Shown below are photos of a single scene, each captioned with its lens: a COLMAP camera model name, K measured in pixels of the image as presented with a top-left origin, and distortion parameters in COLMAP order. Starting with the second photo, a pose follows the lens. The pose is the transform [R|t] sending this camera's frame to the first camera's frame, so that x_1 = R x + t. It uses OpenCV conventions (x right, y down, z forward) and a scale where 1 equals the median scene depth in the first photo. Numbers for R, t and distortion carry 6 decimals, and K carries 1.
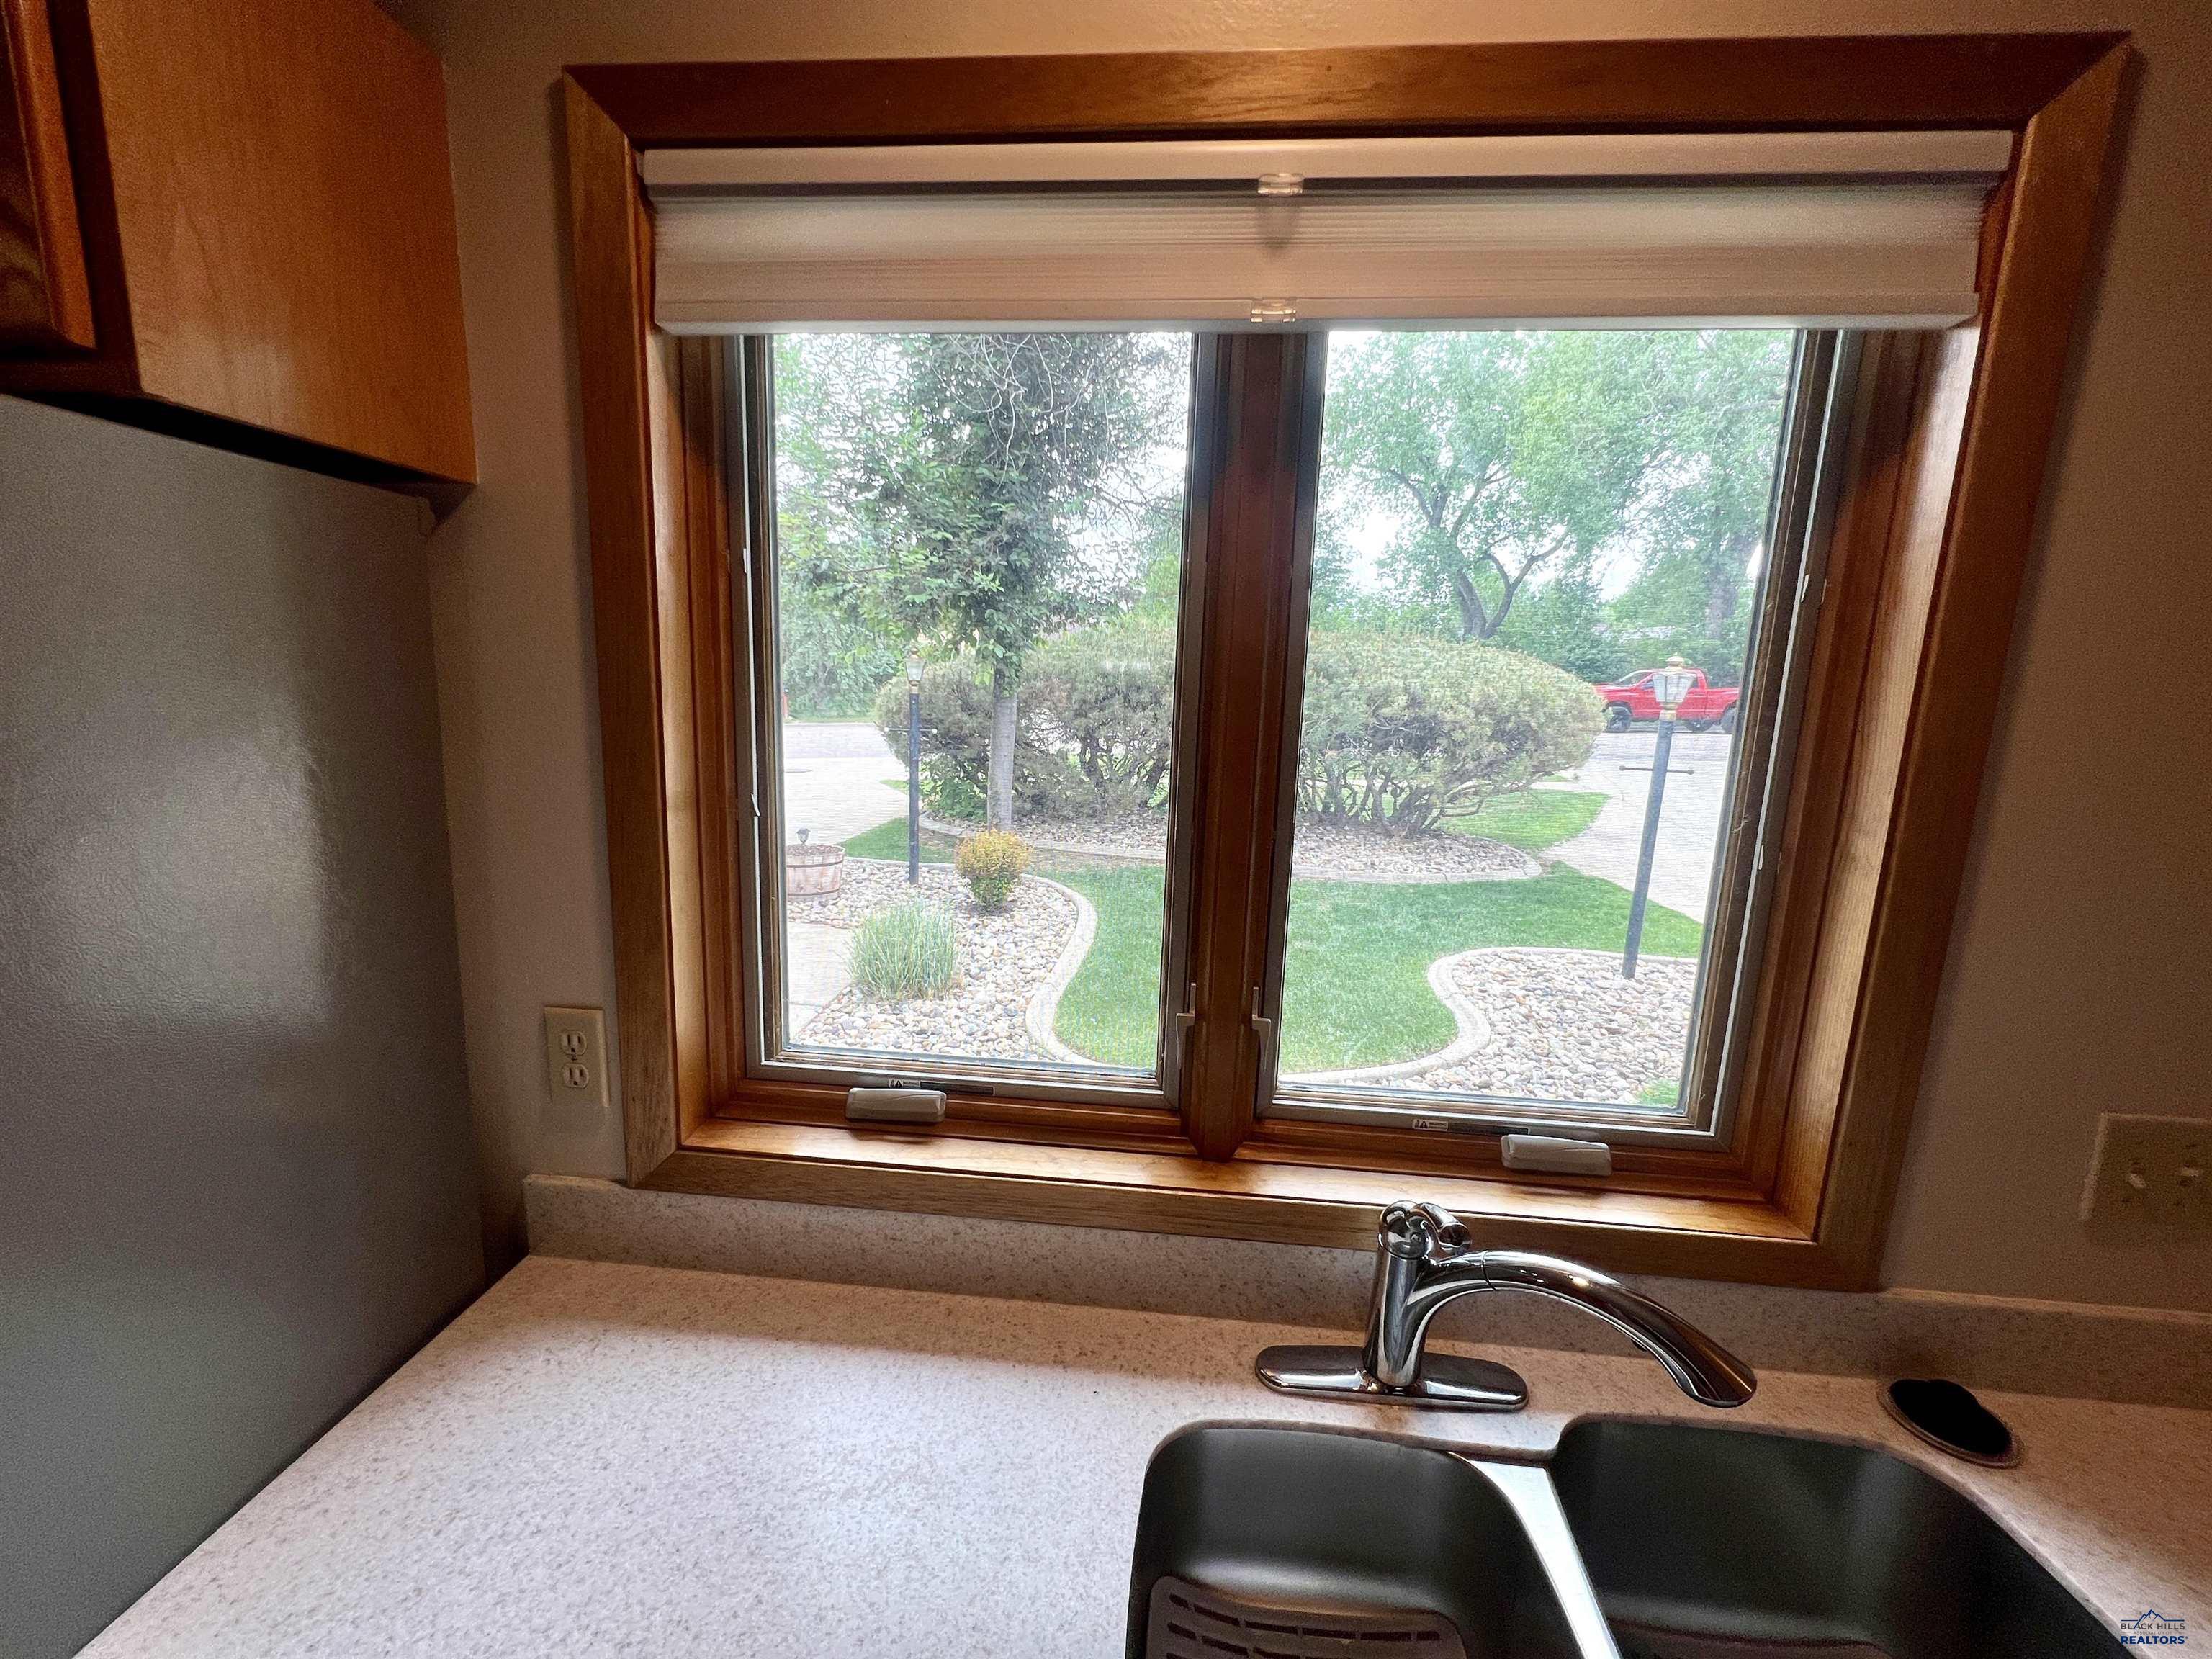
lens RADIAL K [[884.4, 0, 1102.8], [0, 884.4, 833.0], [0, 0, 1]] dist [-0.004166, 0.000244]
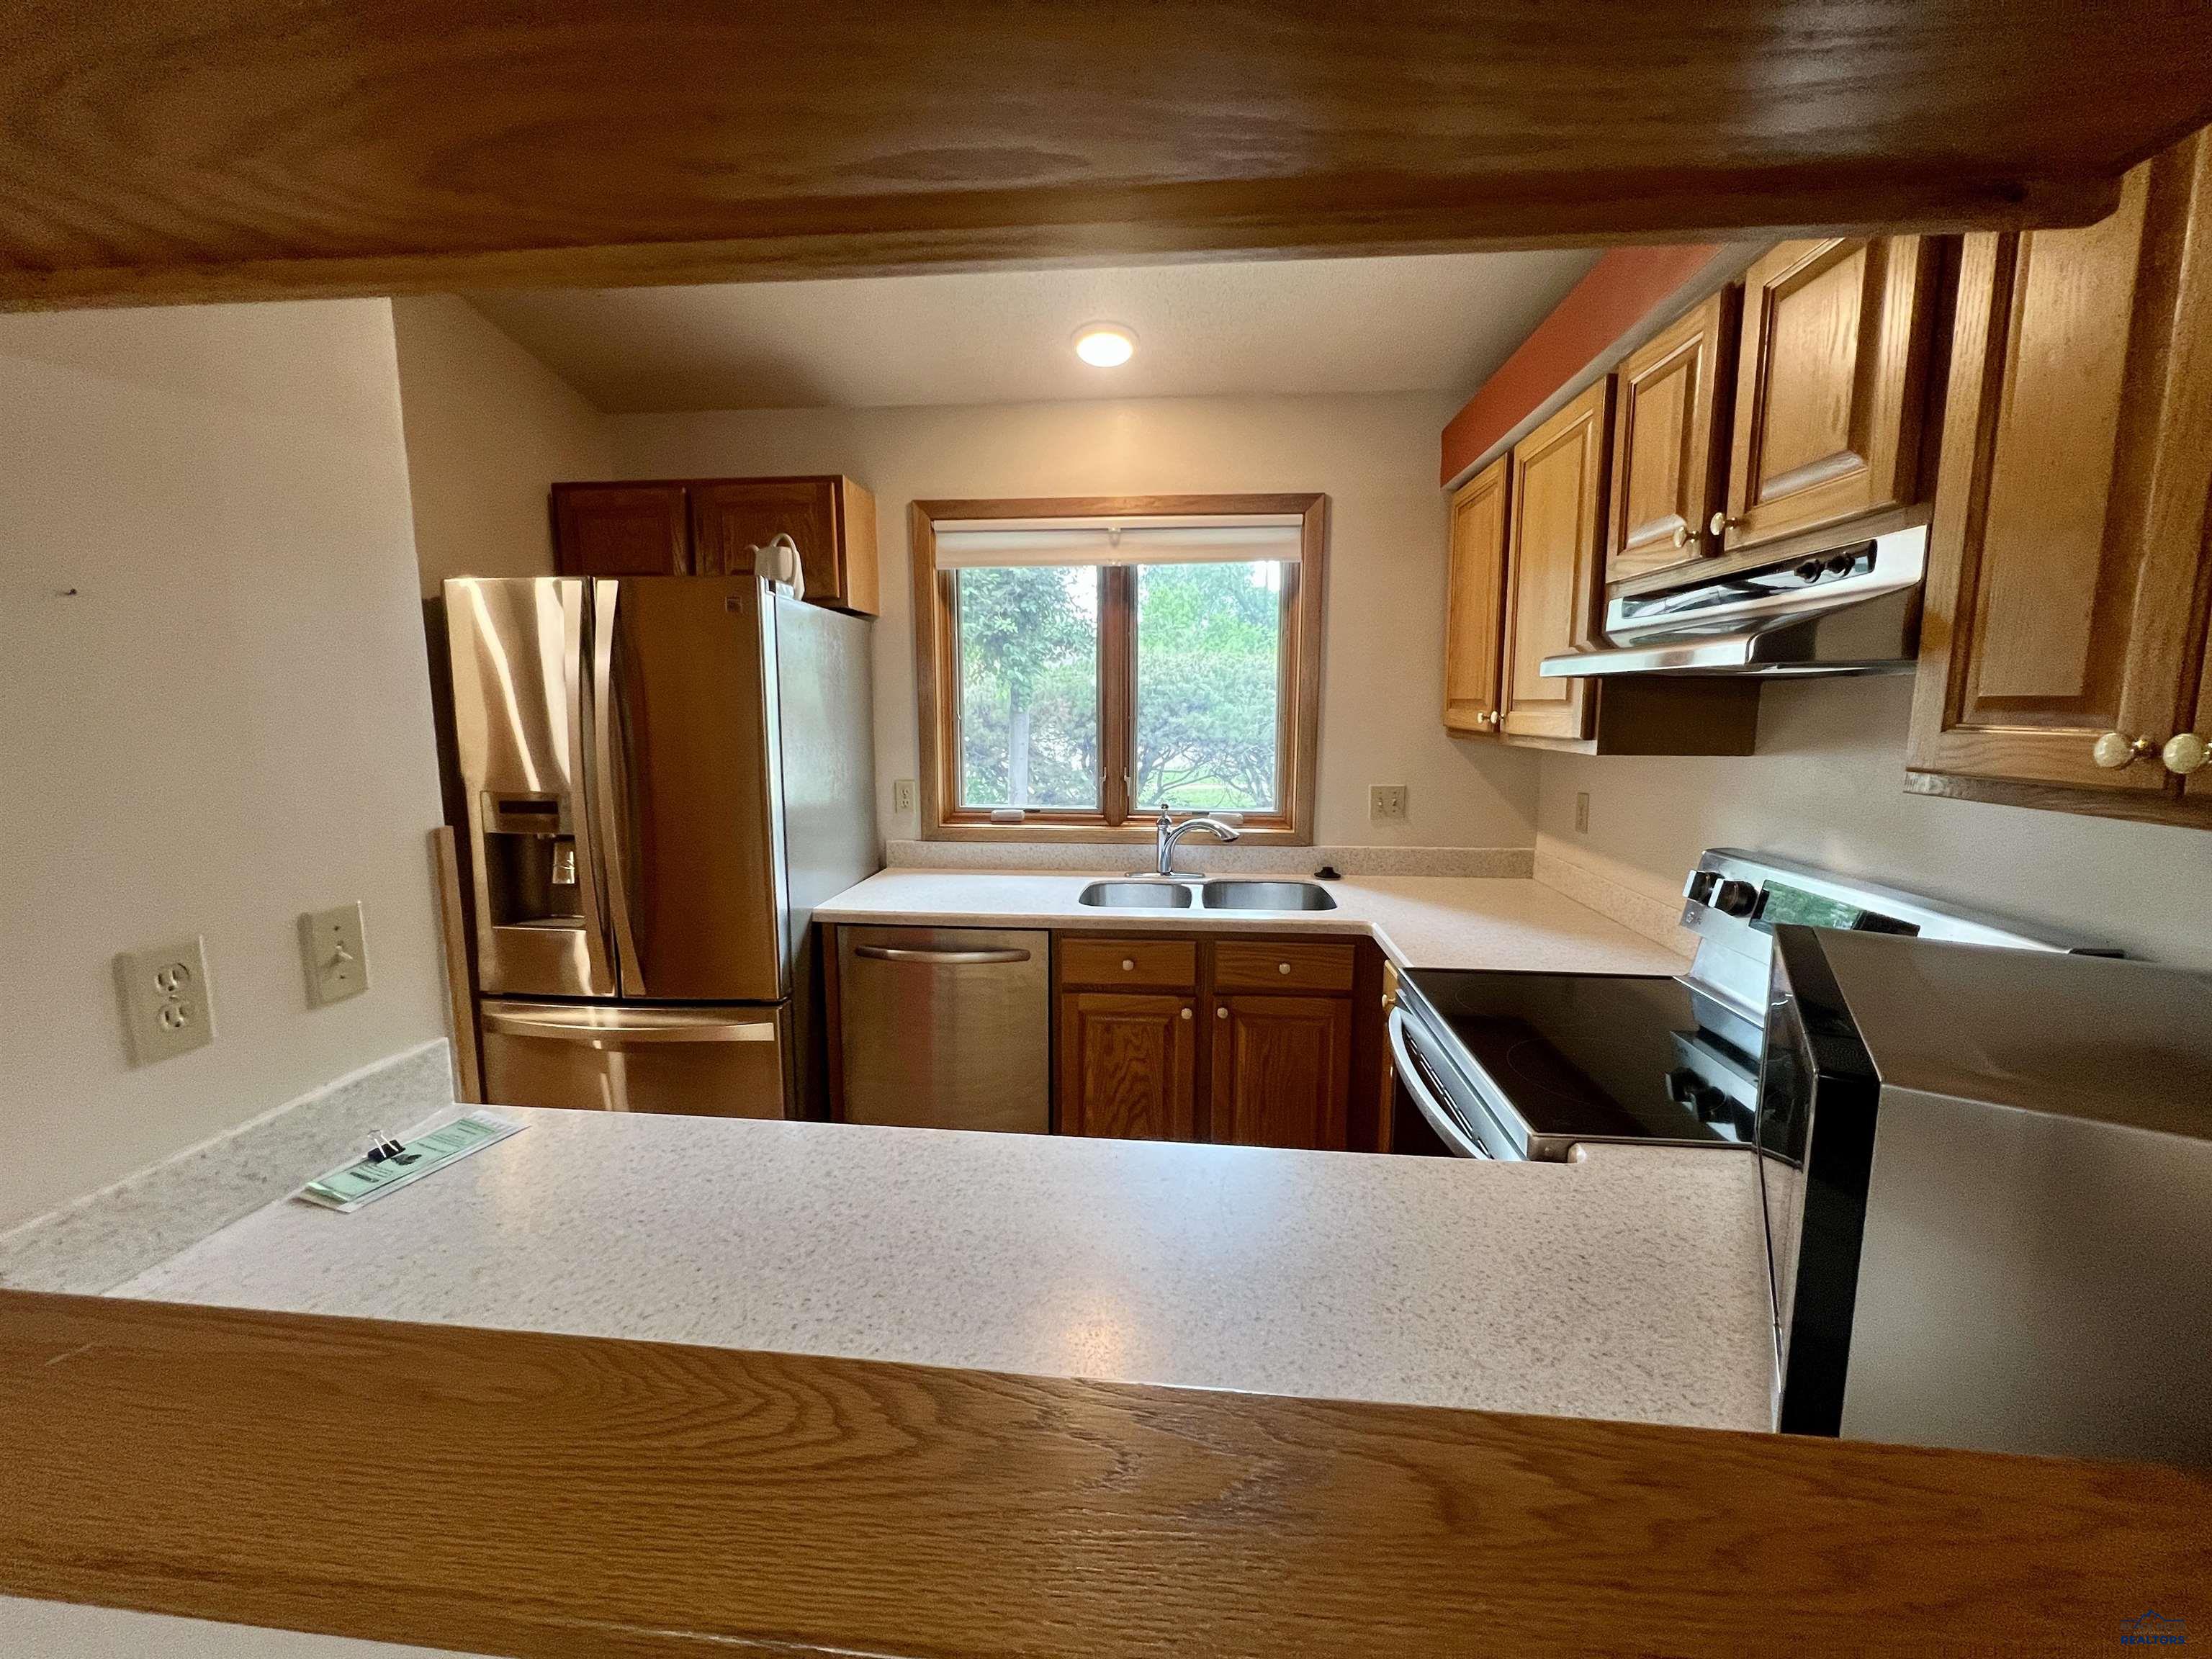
lens RADIAL K [[884.4, 0, 1106.0], [0, 884.4, 833.6], [0, 0, 1]] dist [-0.004166, 0.000244]
pose [[0.999445, -0.032757, -0.006122, 0.017727], [0.032555, 0.998999, -0.030676, 0.073480], [0.007121, 0.030460, 0.999511, -0.307585]]
